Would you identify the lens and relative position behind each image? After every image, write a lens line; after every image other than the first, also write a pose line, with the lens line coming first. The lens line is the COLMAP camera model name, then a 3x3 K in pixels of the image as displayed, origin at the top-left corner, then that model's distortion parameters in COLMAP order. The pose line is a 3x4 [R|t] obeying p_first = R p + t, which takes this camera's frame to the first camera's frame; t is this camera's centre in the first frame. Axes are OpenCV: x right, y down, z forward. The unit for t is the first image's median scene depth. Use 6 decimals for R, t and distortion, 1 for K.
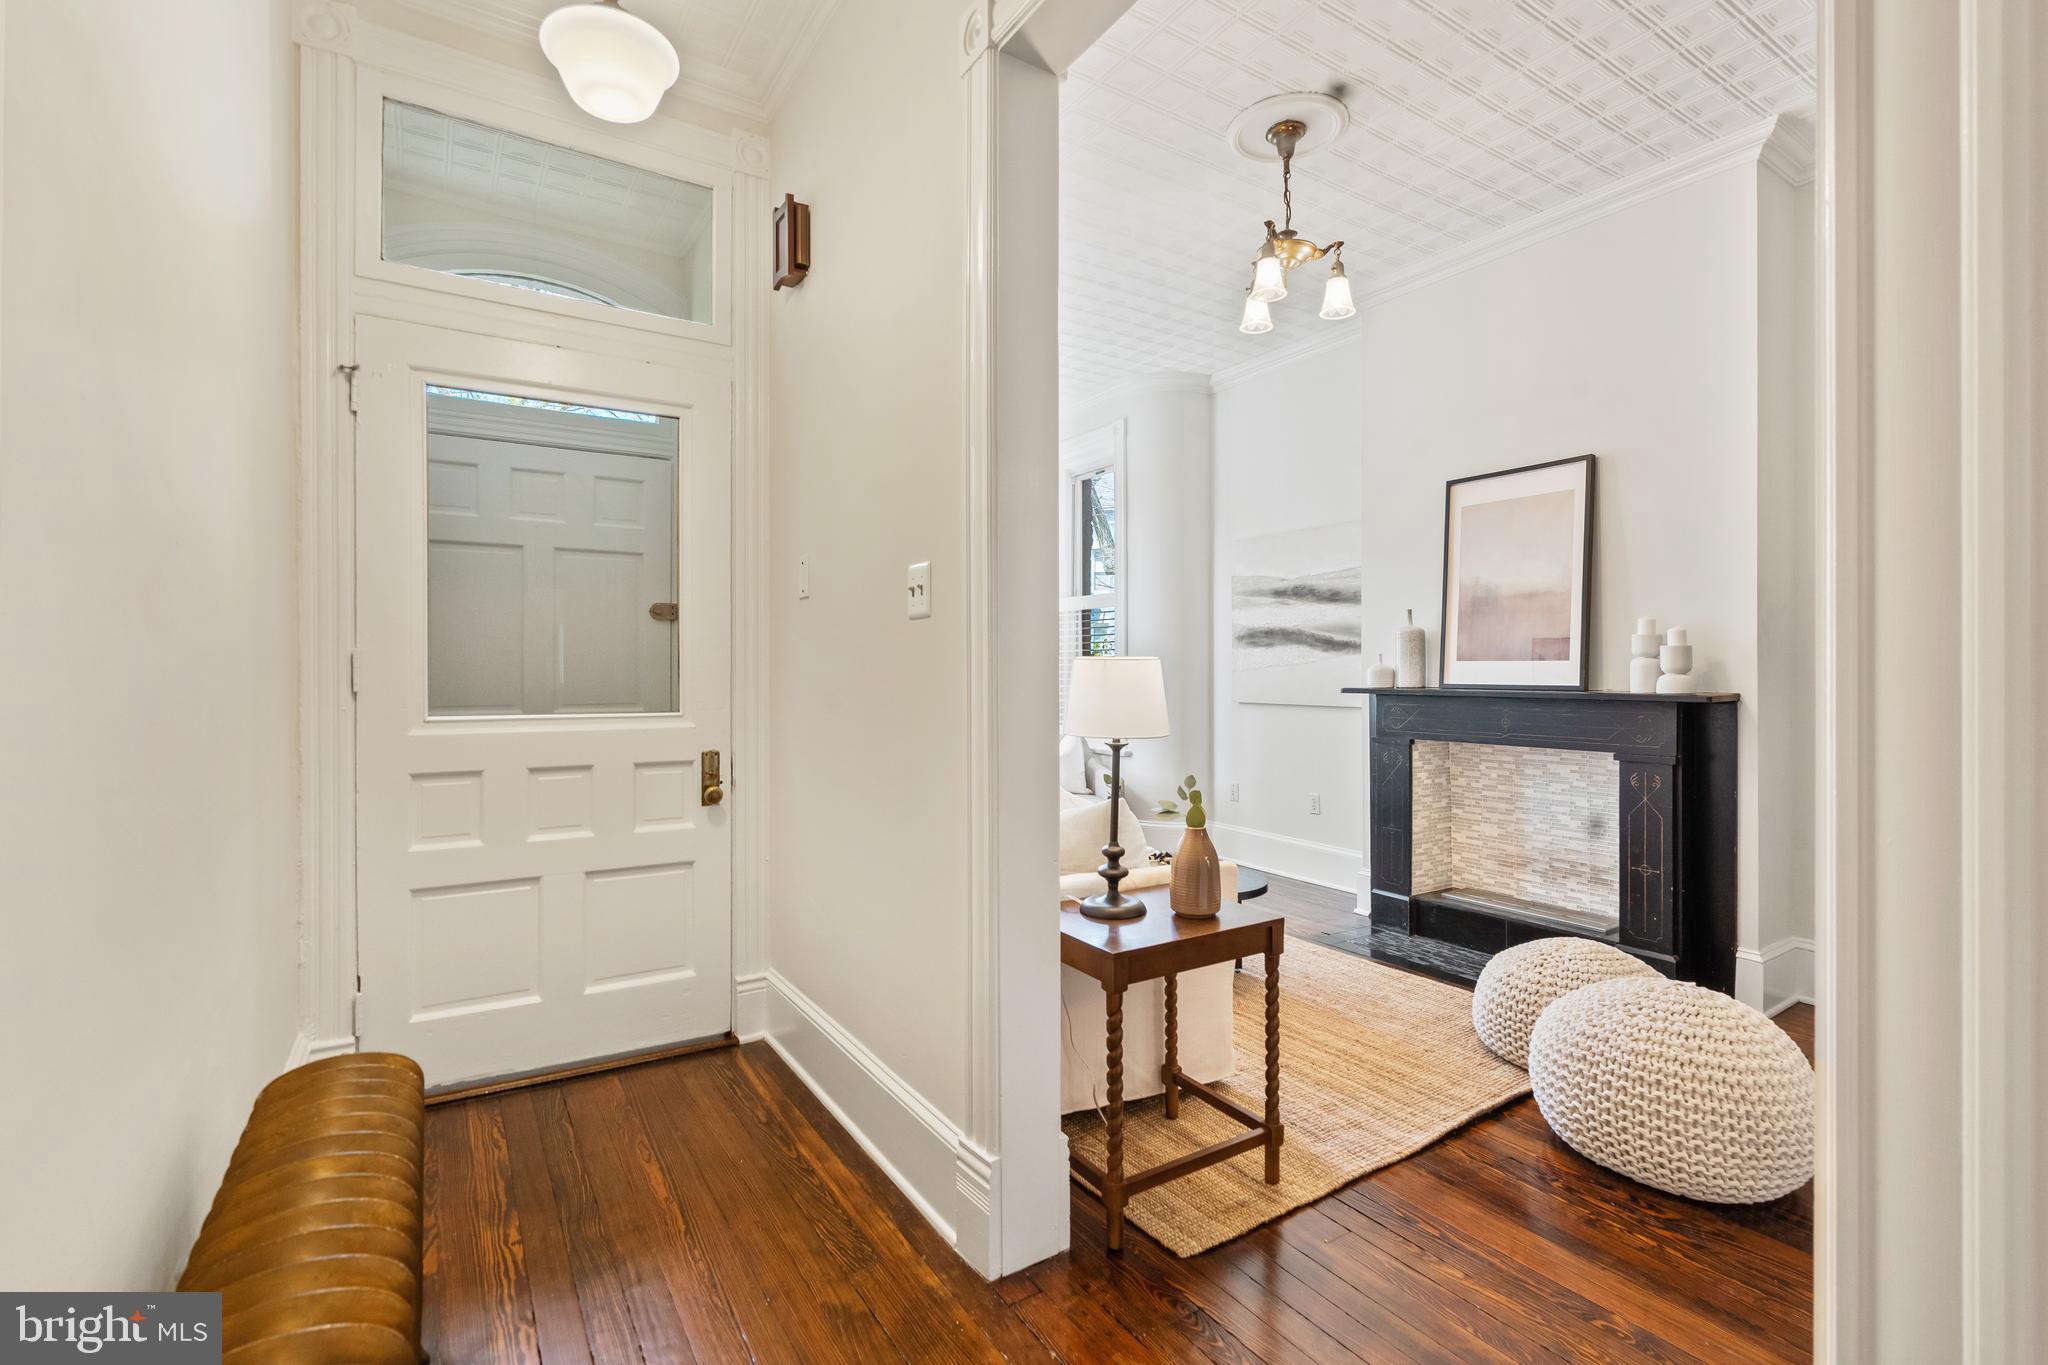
lens RADIAL K [[942.5, 0, 1025.8], [0, 942.5, 663.7], [0, 0, 1]] dist [0.003305, 0.000447]
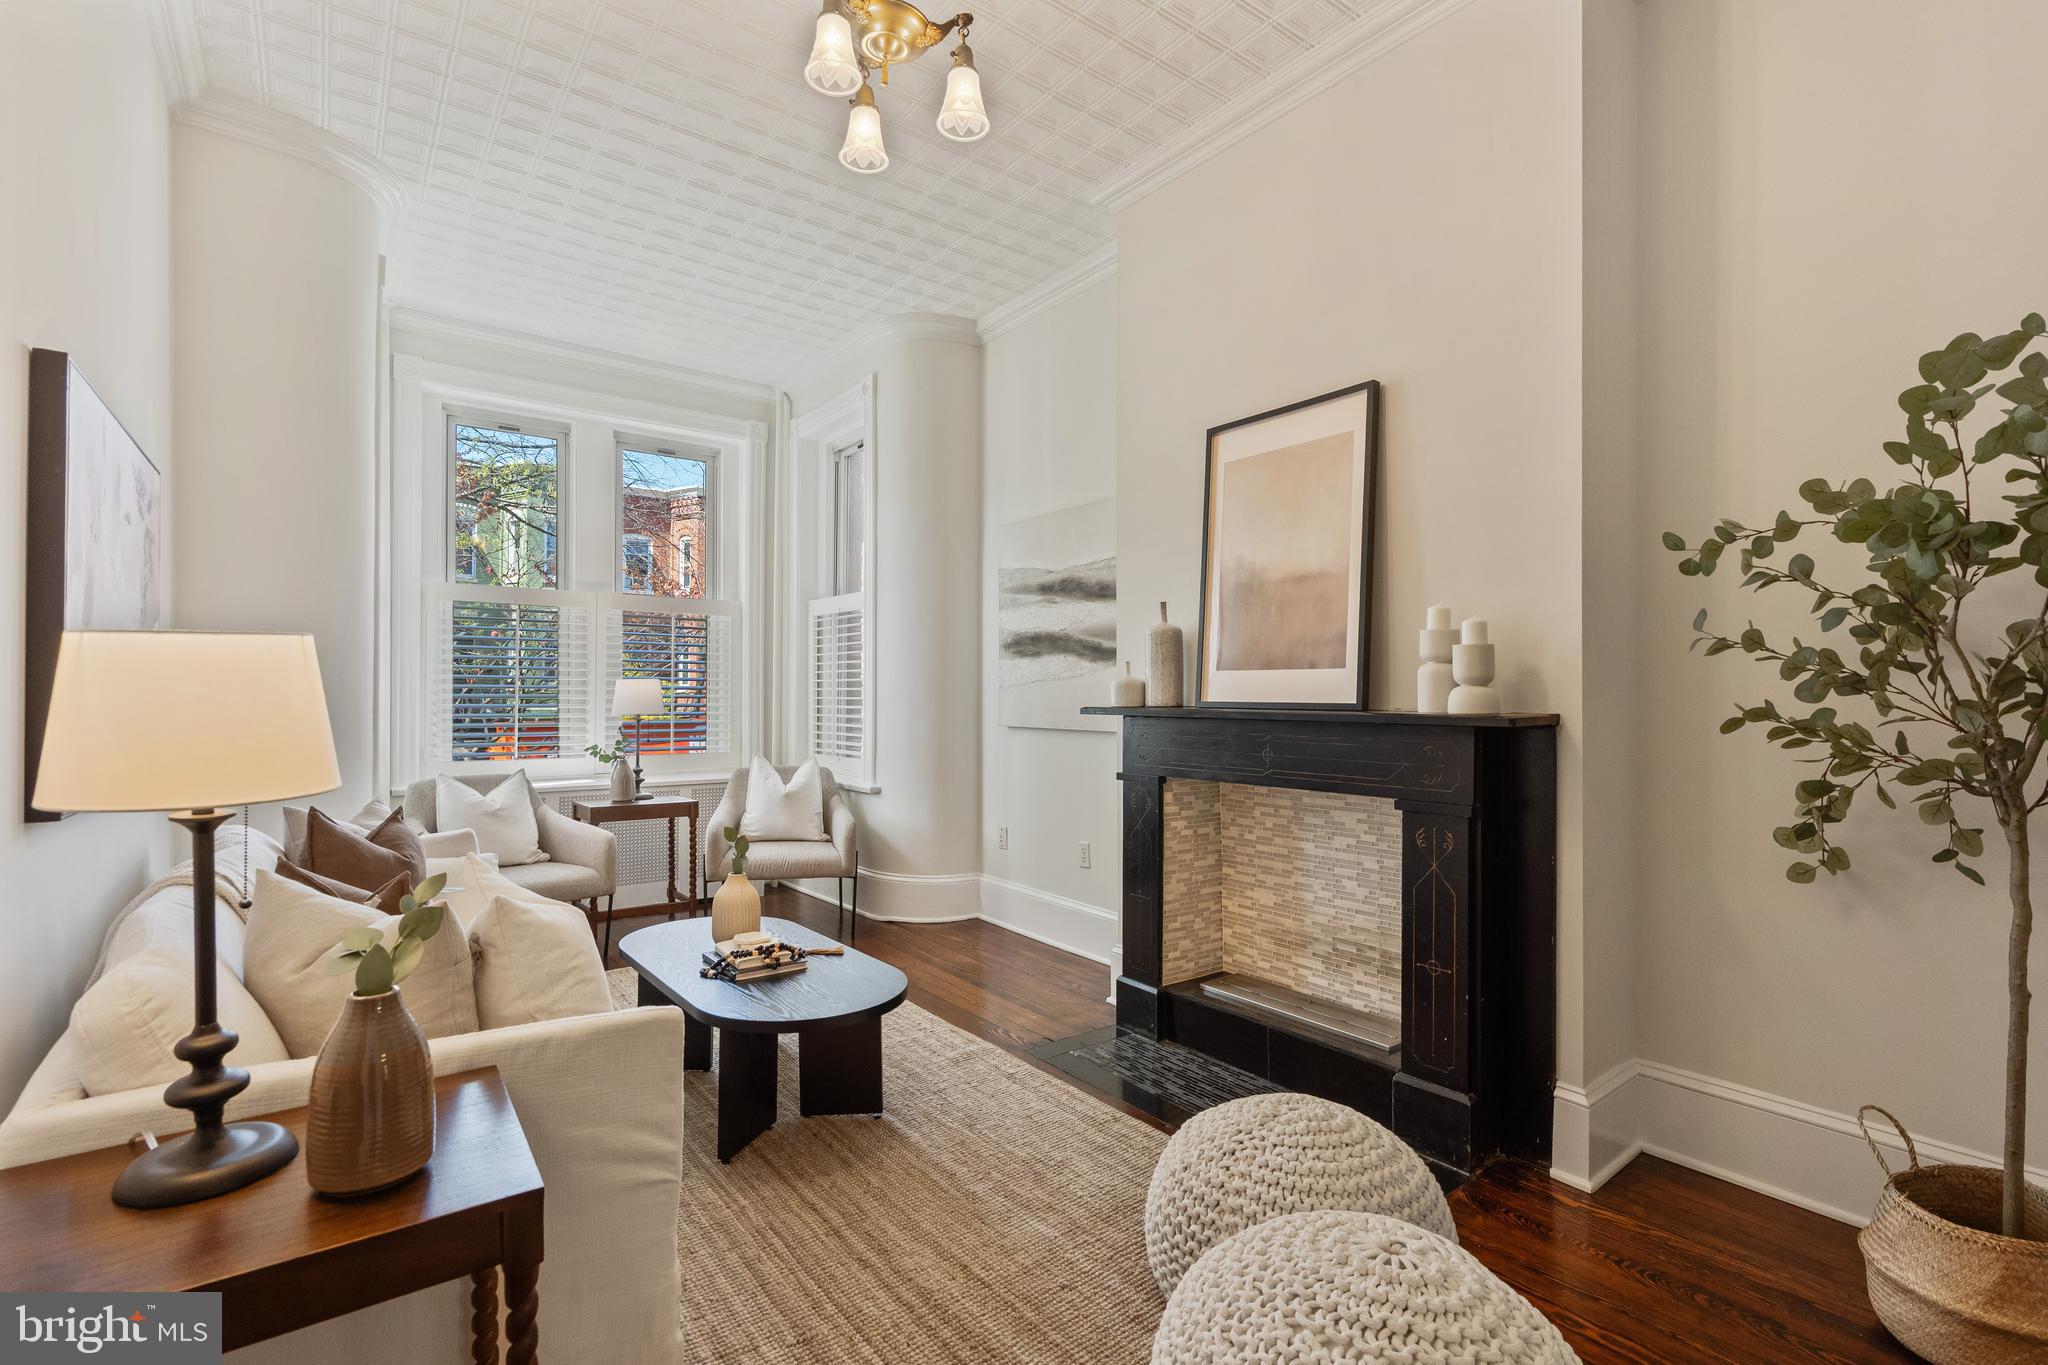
lens RADIAL K [[944.3, 0, 1024.0], [0, 944.3, 682.5], [0, 0, 1]] dist [-0.001482, 0.000815]
pose [[0.997323, 0.004176, 0.072996, 0.254393], [-0.003807, 0.999979, -0.005188, 0.010935], [-0.073016, 0.004896, 0.997319, 0.274712]]
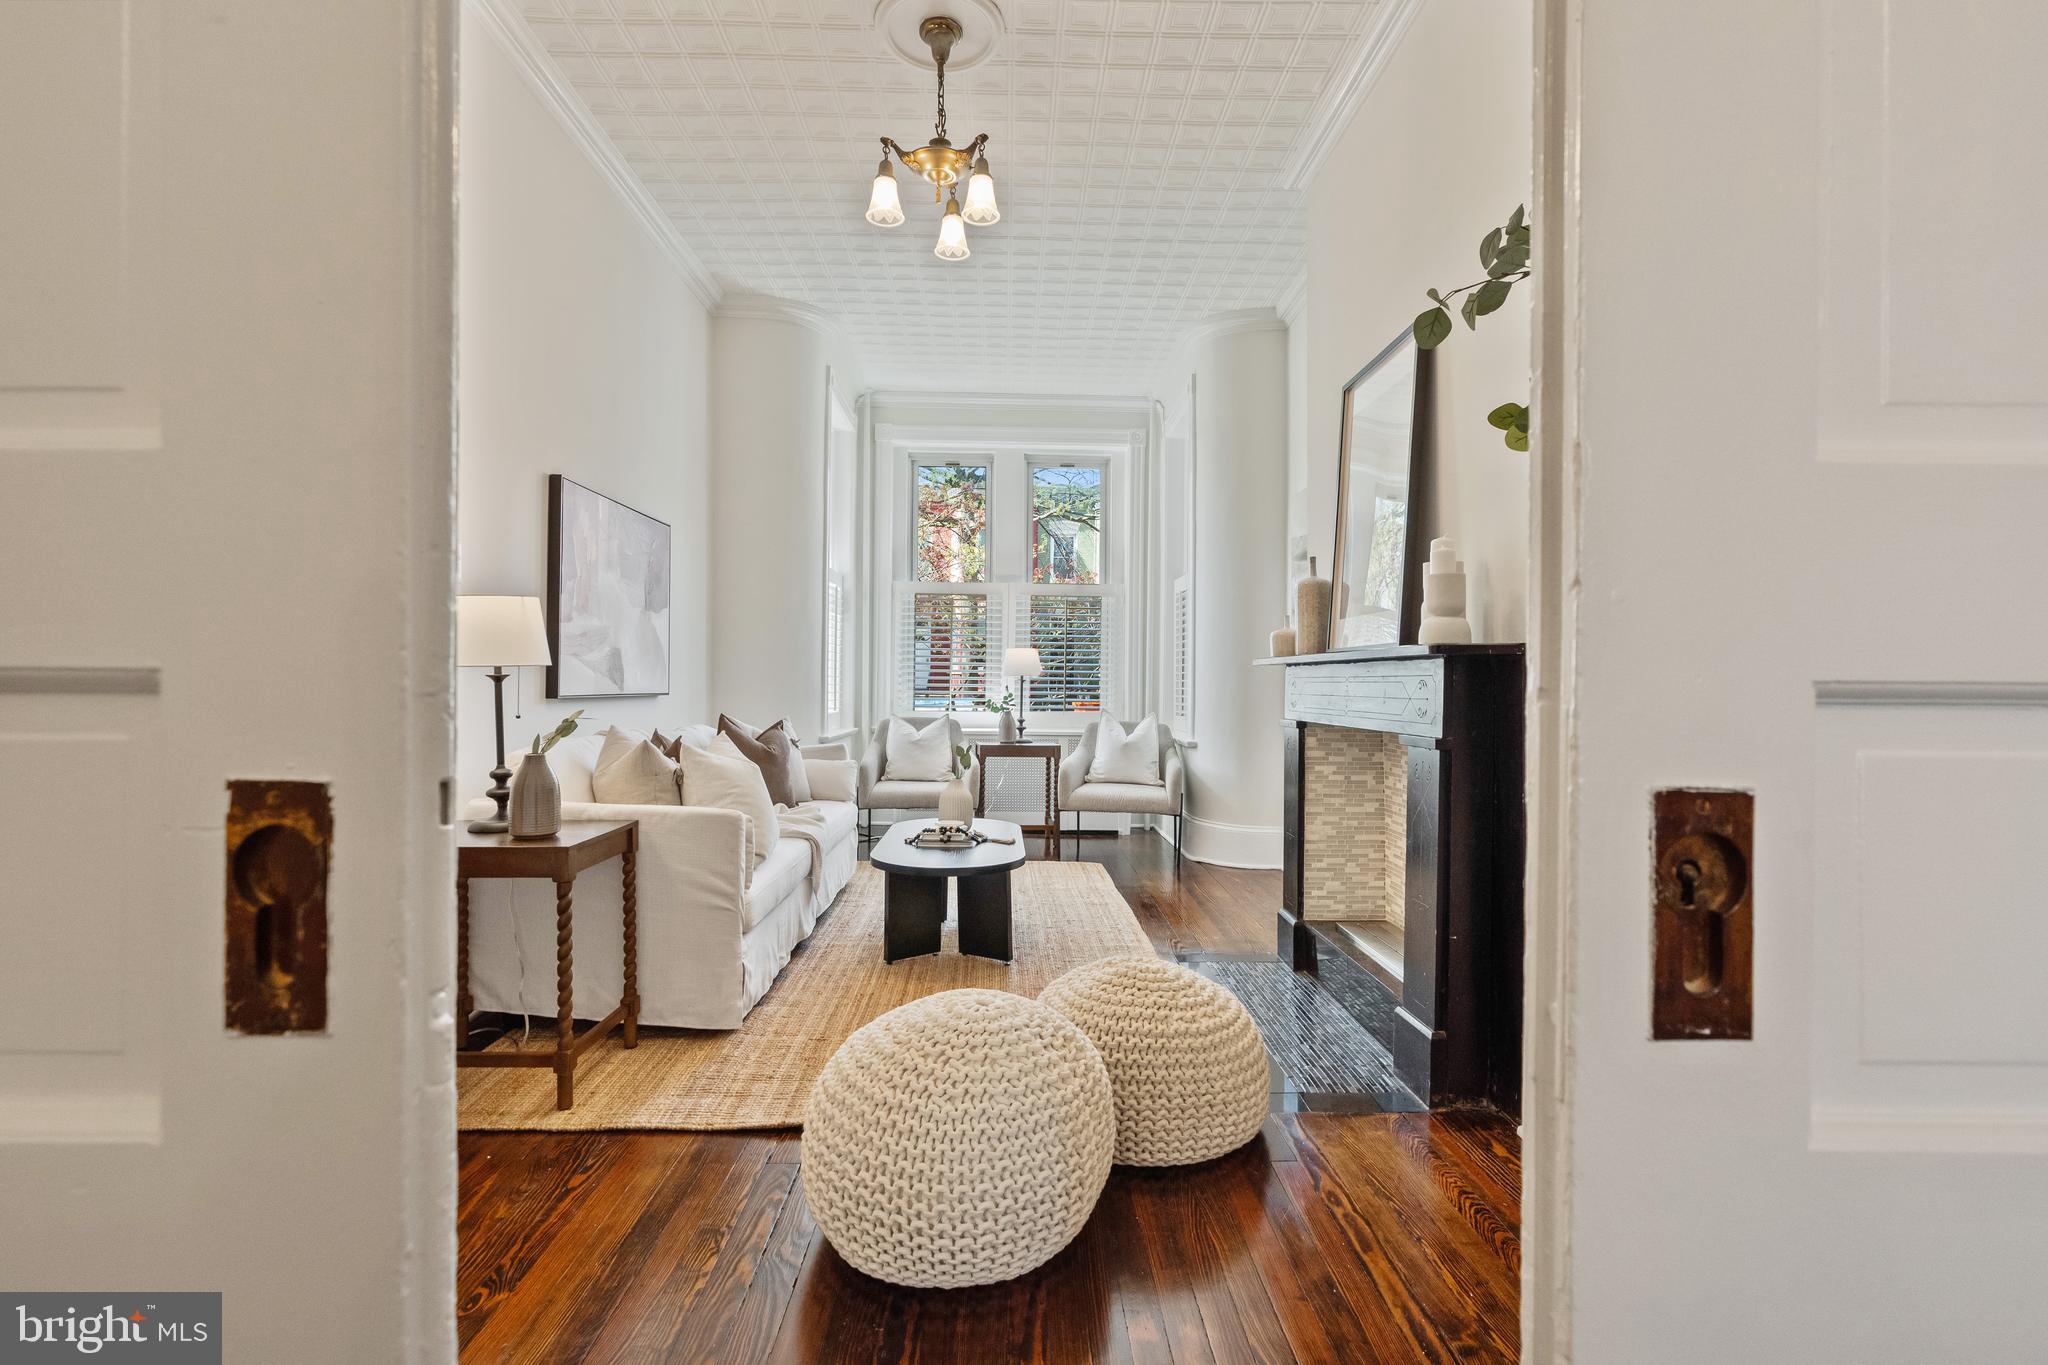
lens RADIAL K [[944.1, 0, 1021.6], [0, 944.1, 669.4], [0, 0, 1]] dist [-0.001584, 0.000099]
pose [[0.846958, 0.002000, -0.531656, 0.651059], [-0.006650, 0.999955, -0.006833, 0.045290], [0.531618, 0.009323, 0.846933, 0.215653]]
